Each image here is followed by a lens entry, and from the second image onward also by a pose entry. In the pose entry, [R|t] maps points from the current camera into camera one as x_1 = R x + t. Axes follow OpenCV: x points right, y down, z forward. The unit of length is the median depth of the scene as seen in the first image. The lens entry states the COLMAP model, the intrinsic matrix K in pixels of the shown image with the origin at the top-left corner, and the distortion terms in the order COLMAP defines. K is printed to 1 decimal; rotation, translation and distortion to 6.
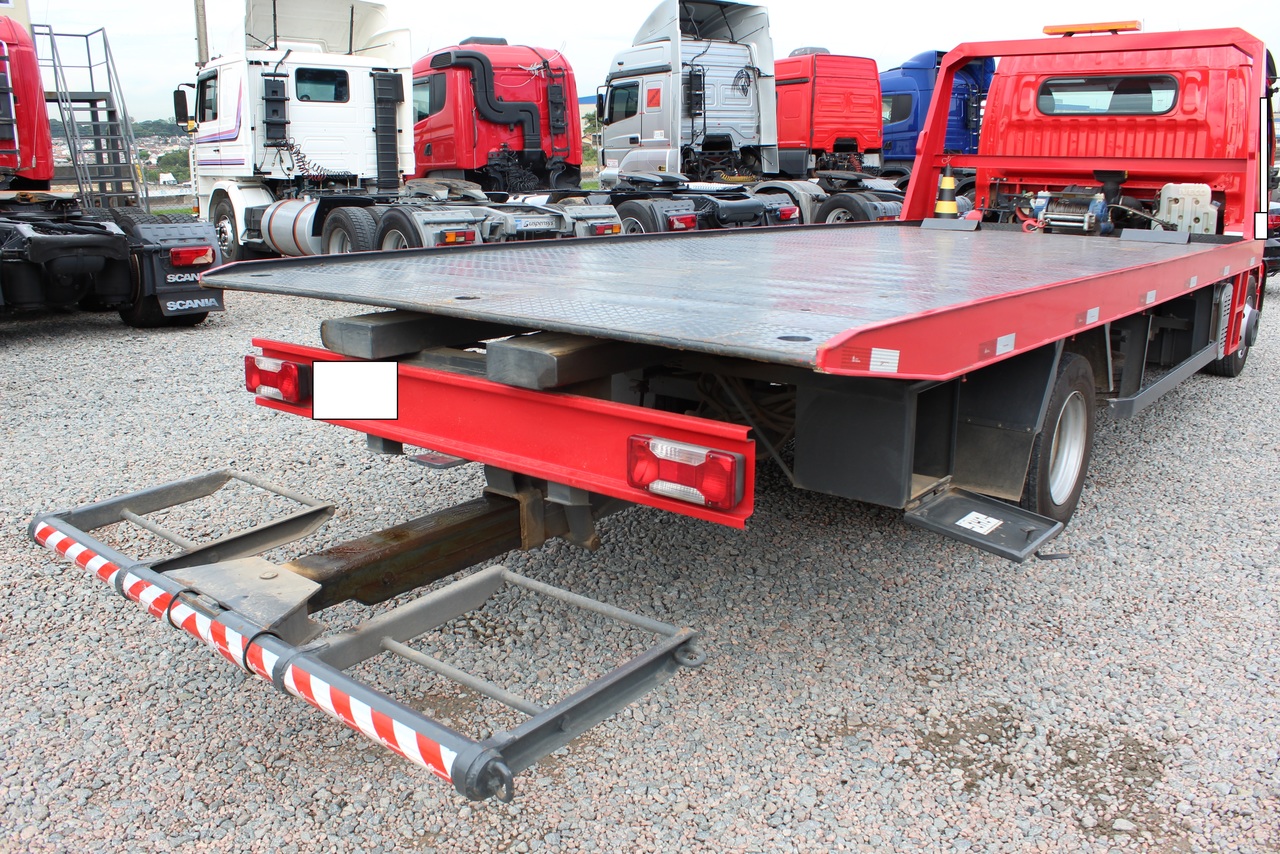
lens RADIAL K [[1085.8, 0, 642.4], [0, 1085.8, 423.2], [0, 0, 1]] dist [-0.158859, 0.144226]
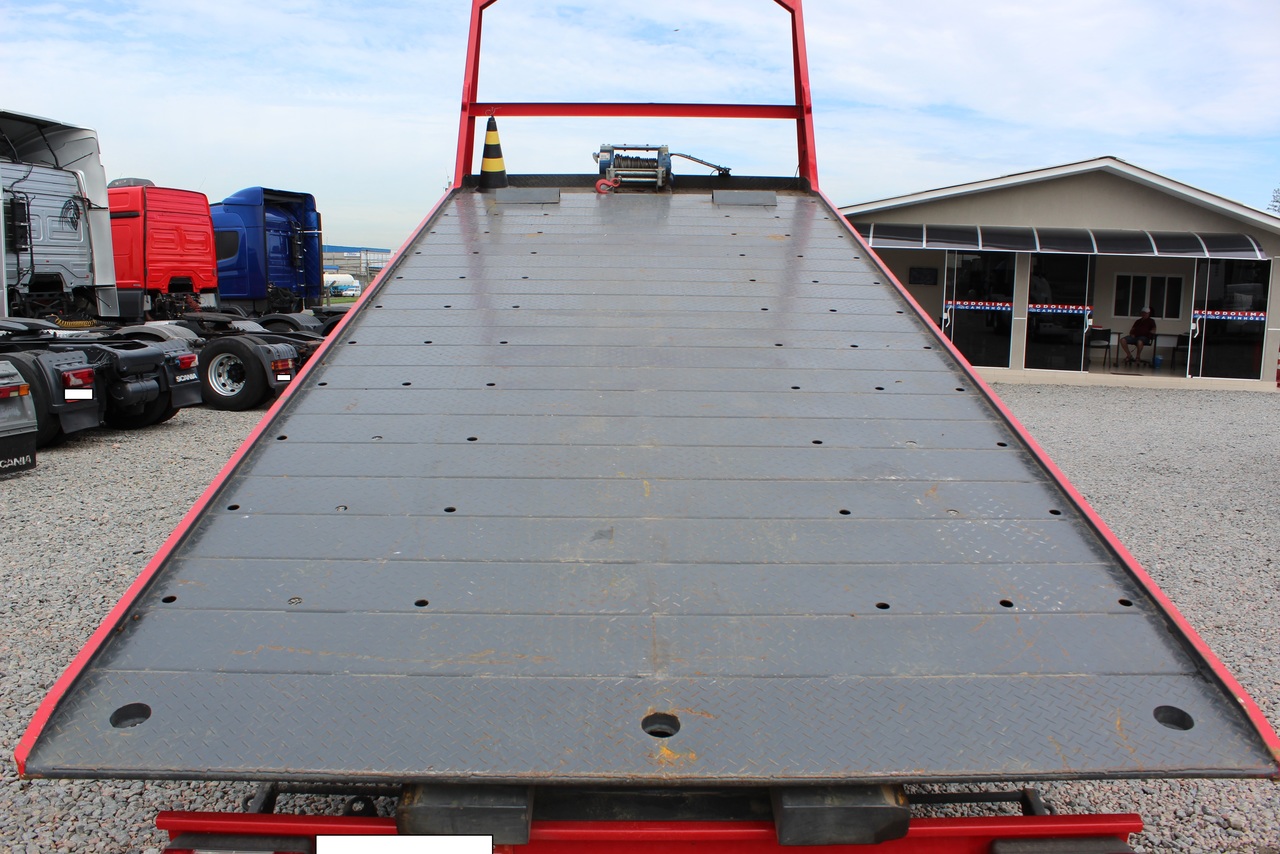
lens RADIAL K [[1085.8, 0, 646.0], [0, 1085.8, 420.0], [0, 0, 1]] dist [-0.158859, 0.144226]
pose [[0.773080, -0.065178, 0.630950, -0.122773], [0.144860, 0.986561, -0.075579, -0.026076], [-0.617545, 0.149828, 0.772133, 0.096870]]
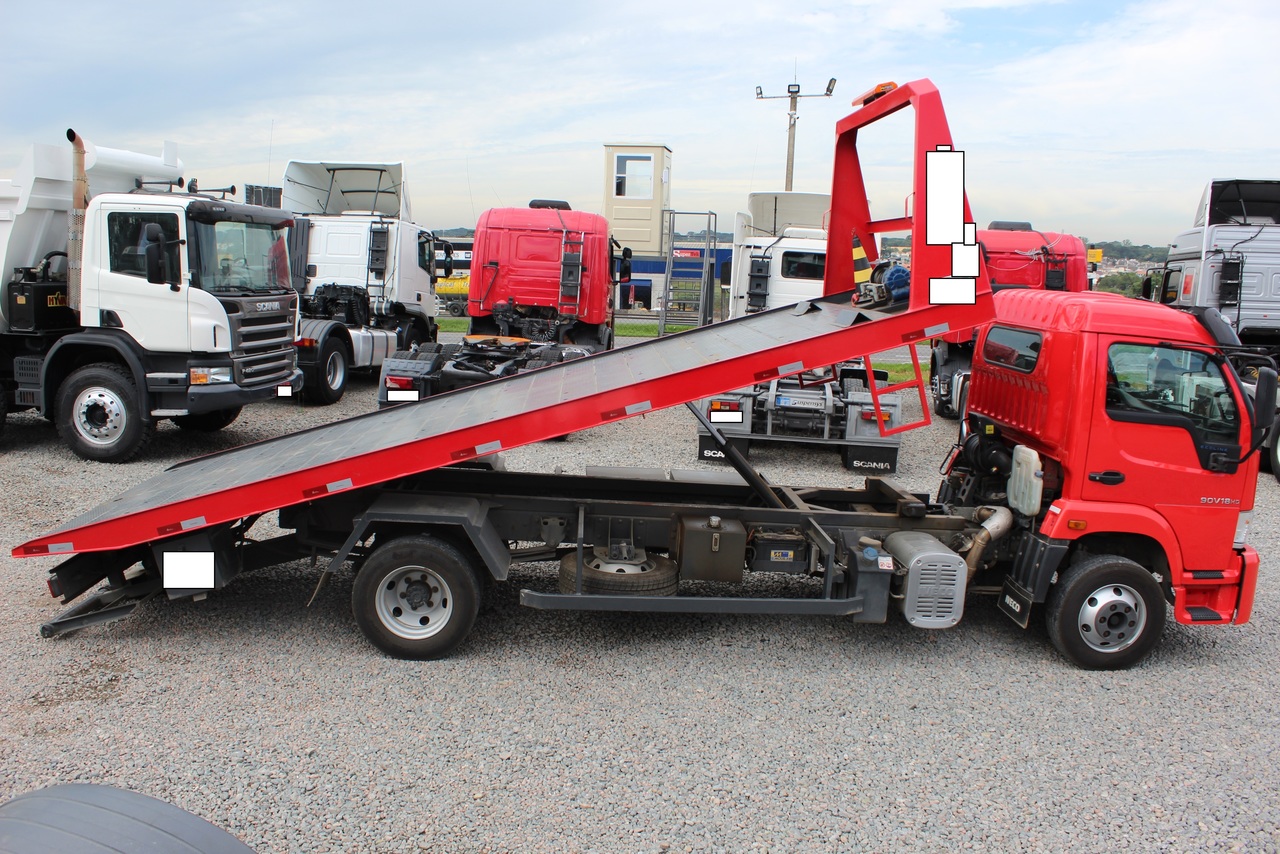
lens RADIAL K [[1085.8, 0, 643.6], [0, 1085.8, 431.1], [0, 0, 1]] dist [-0.158859, 0.144226]
pose [[0.669229, 0.144073, -0.728955, 0.487753], [-0.218155, 0.975886, -0.007404, -0.079900], [0.710311, 0.163980, 0.684521, 0.046093]]
